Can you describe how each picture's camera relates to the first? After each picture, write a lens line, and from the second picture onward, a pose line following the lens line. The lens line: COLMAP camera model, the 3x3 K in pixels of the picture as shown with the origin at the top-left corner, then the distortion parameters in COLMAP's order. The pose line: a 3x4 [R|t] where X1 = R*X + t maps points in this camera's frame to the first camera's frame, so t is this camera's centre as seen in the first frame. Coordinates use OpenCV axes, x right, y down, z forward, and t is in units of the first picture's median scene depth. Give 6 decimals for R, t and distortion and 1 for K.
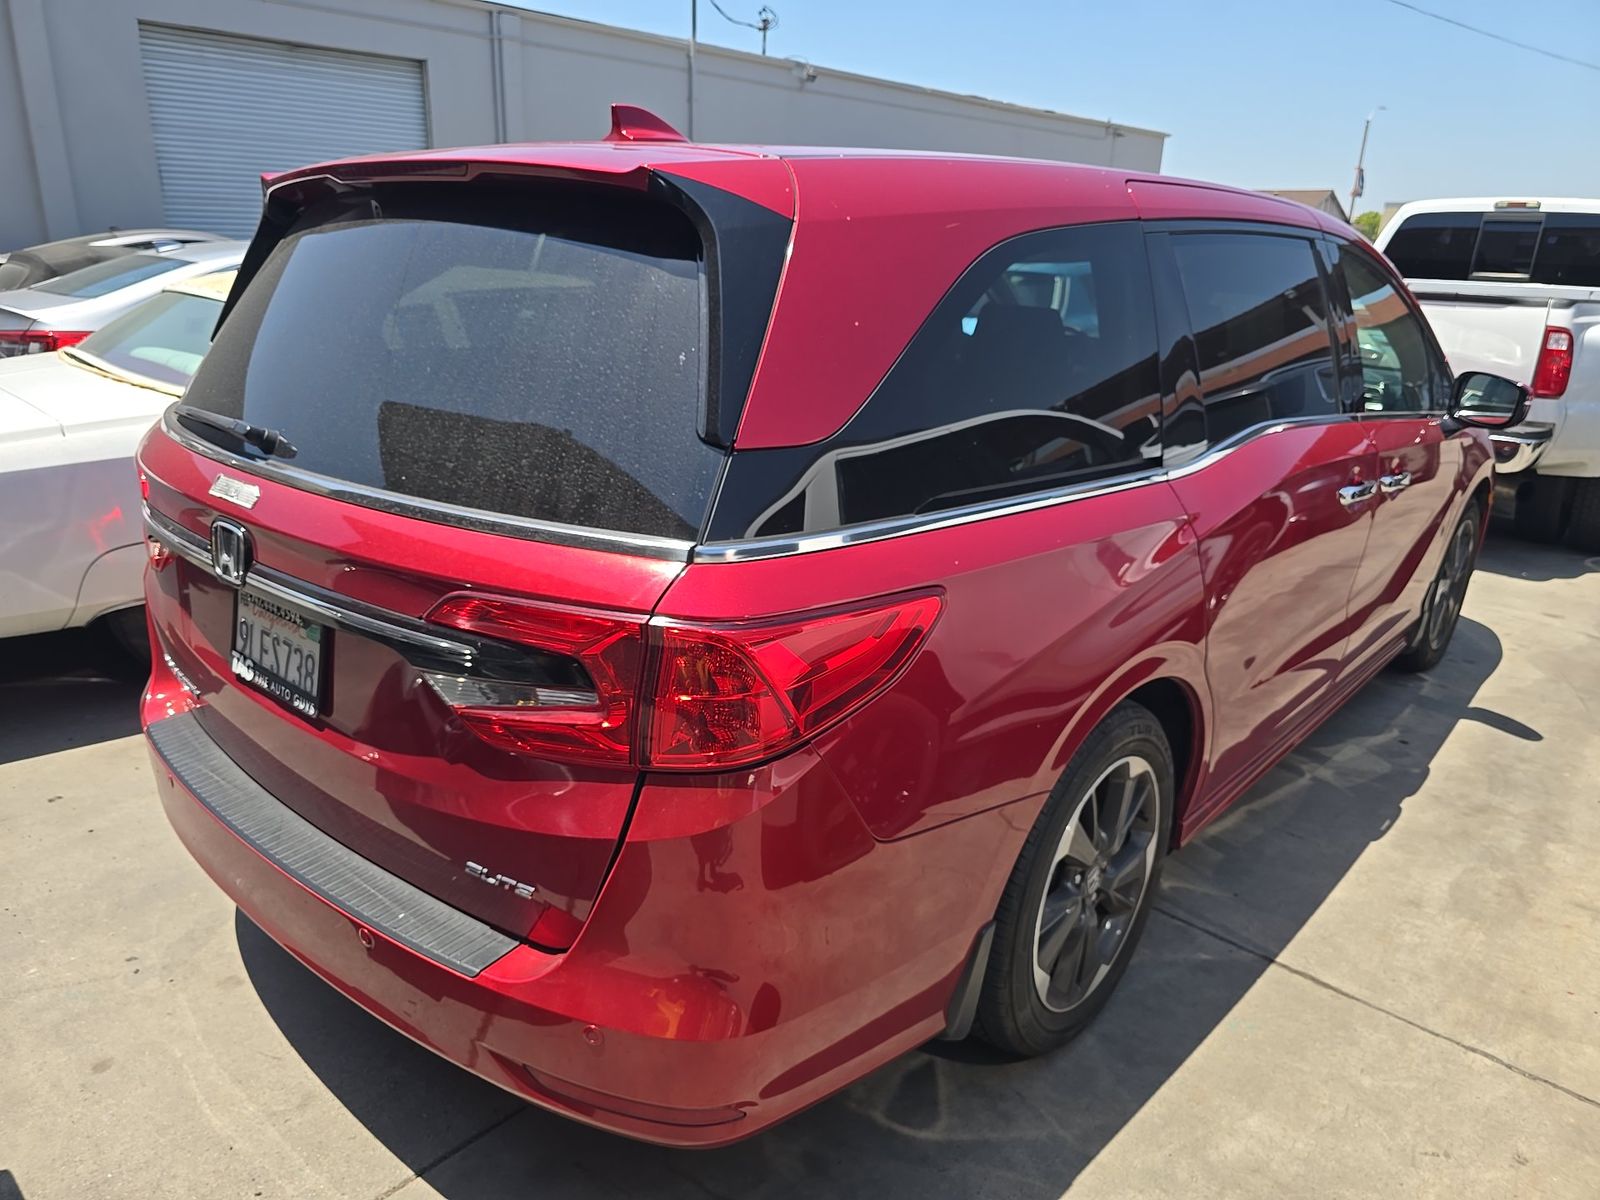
lens RADIAL K [[1098.6, 0, 778.2], [0, 1098.6, 608.2], [0, 0, 1]] dist [0.042602, -0.043909]
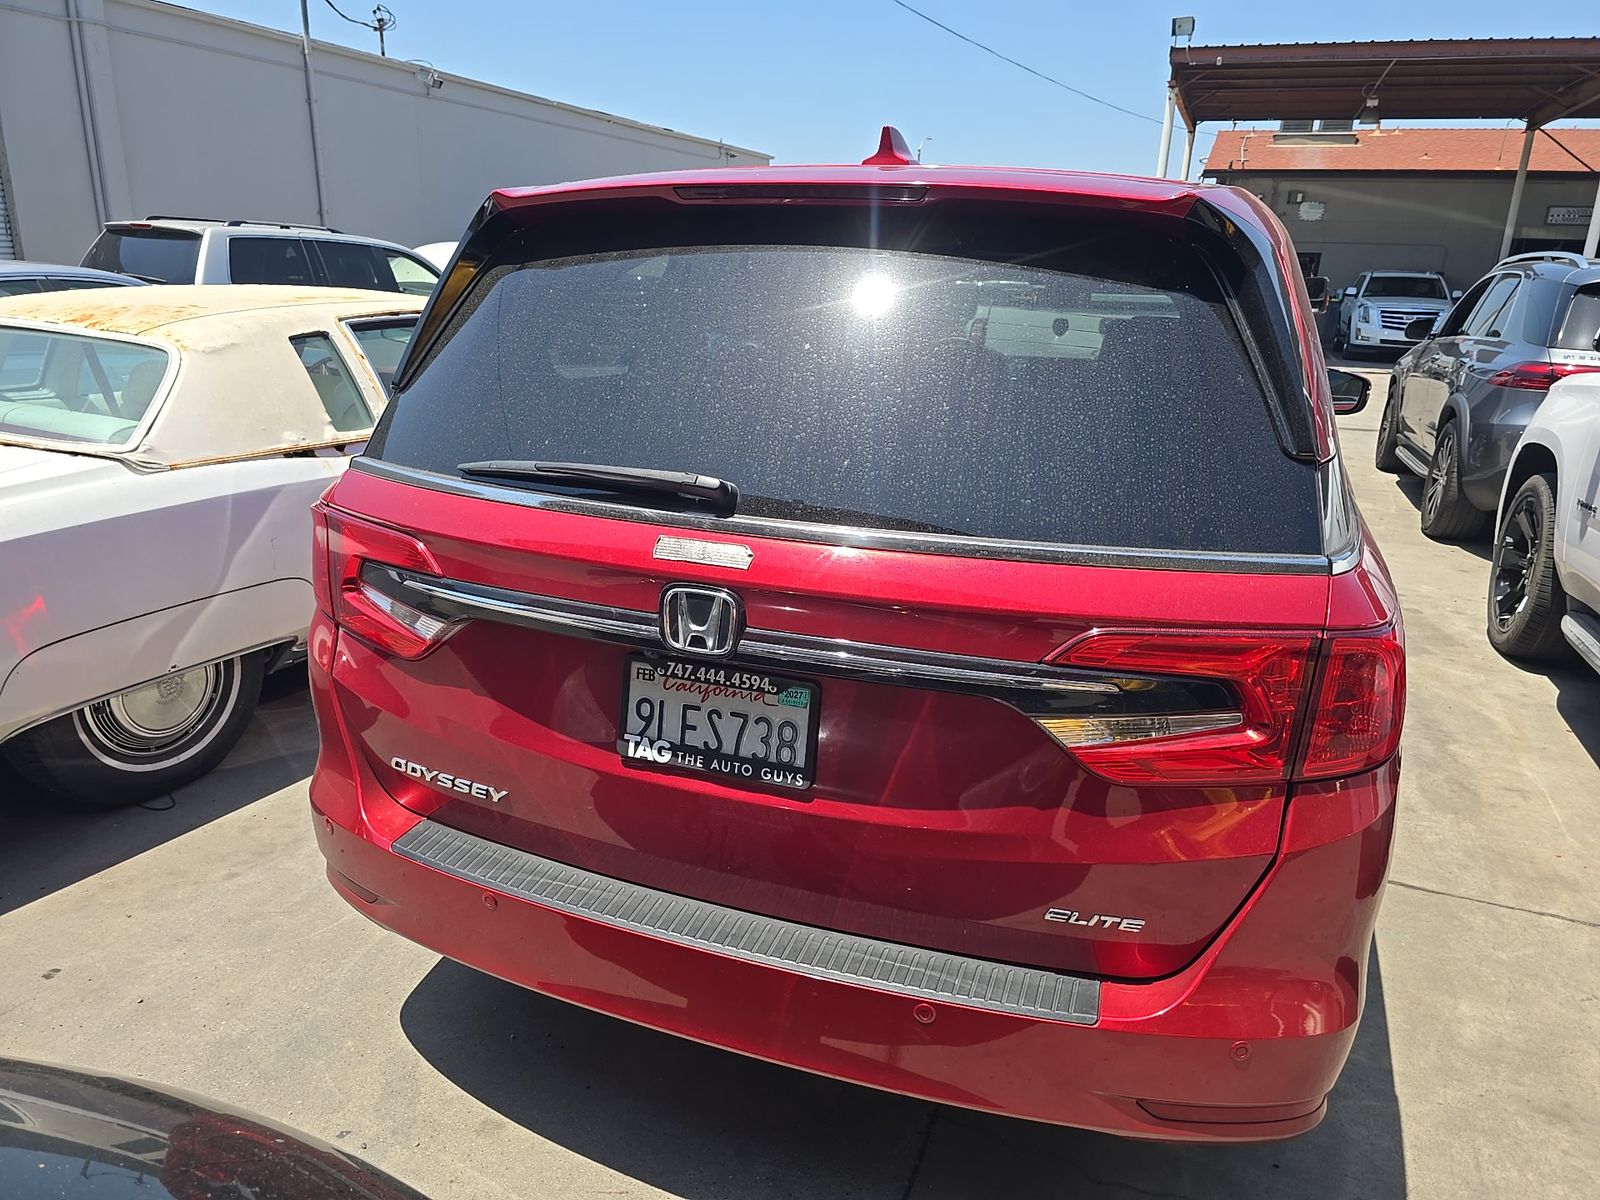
lens RADIAL K [[1098.6, 0, 791.6], [0, 1098.6, 608.4], [0, 0, 1]] dist [0.042602, -0.043909]
pose [[0.935215, -0.107470, 0.337377, -0.282260], [0.110934, 0.993787, 0.009056, -0.023377], [-0.336254, 0.028957, 0.941326, 0.056247]]
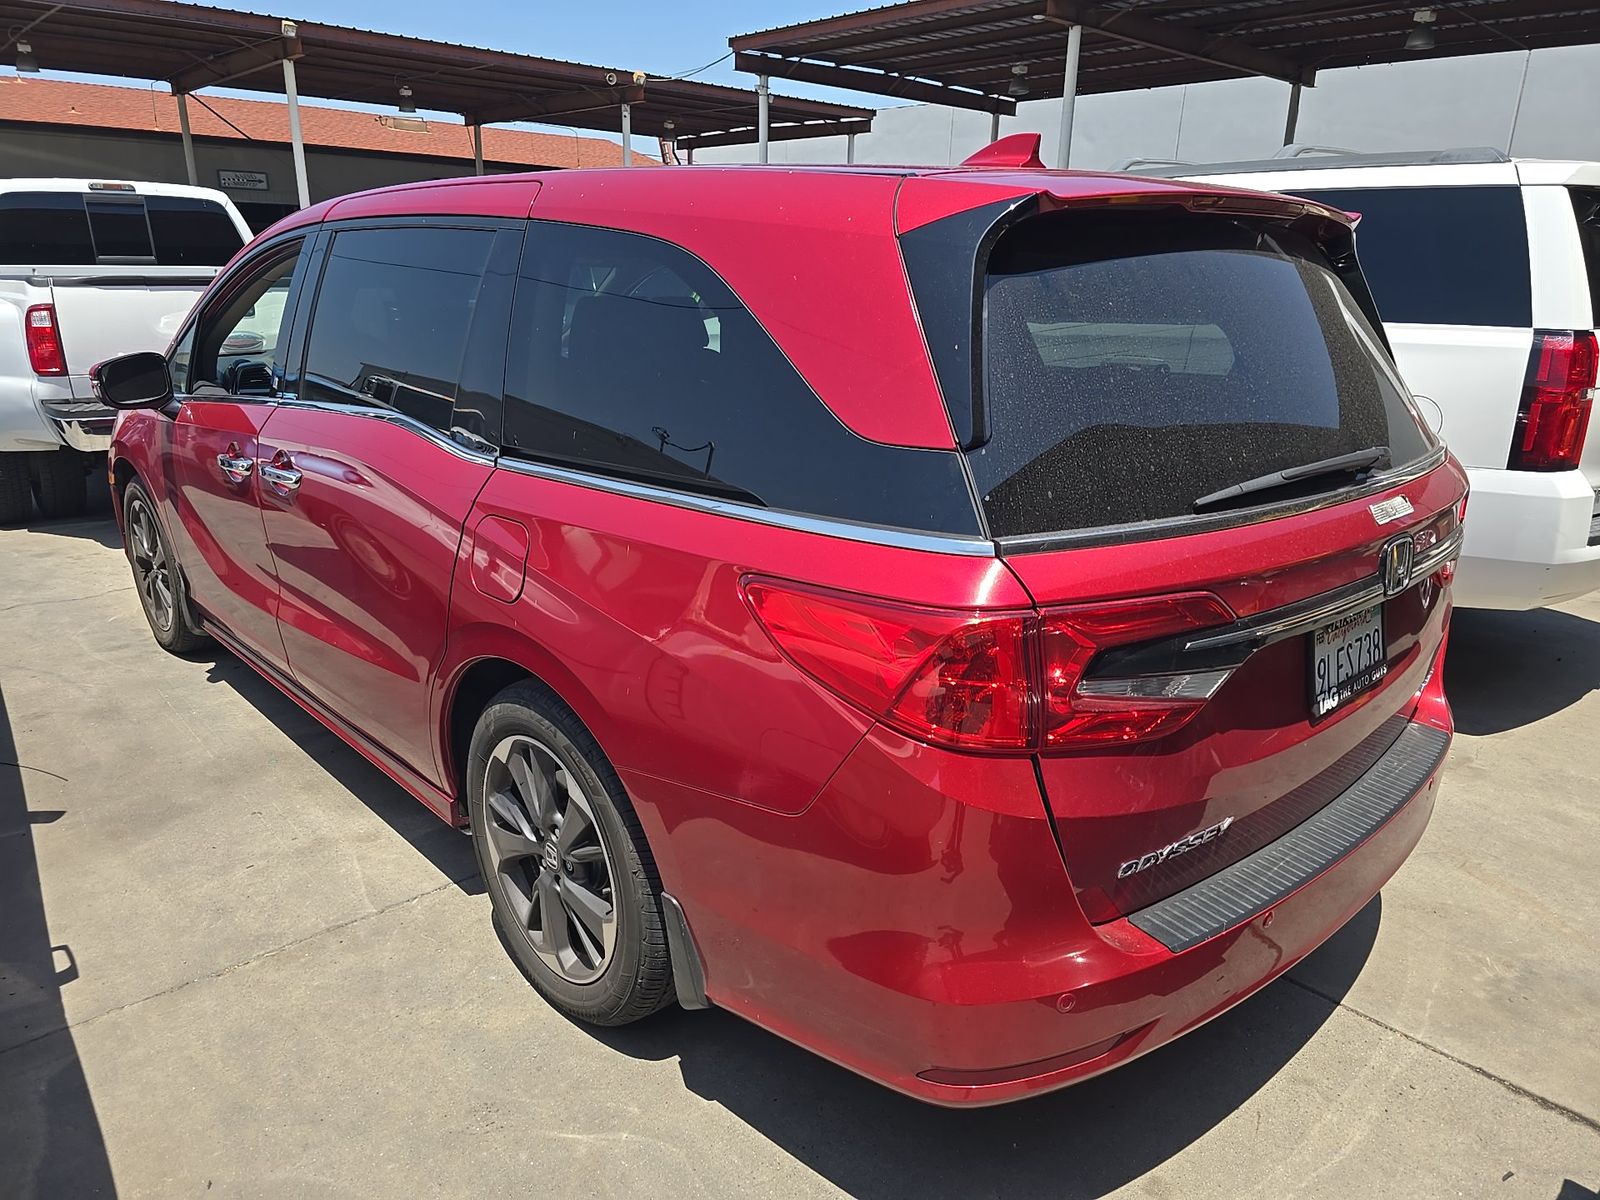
lens RADIAL K [[1098.6, 0, 788.5], [0, 1098.6, 610.3], [0, 0, 1]] dist [0.042602, -0.043909]
pose [[0.097025, -0.329860, 0.939030, -0.616962], [0.302817, 0.908536, 0.287860, -0.195555], [-0.948097, 0.256425, 0.188038, 0.535621]]
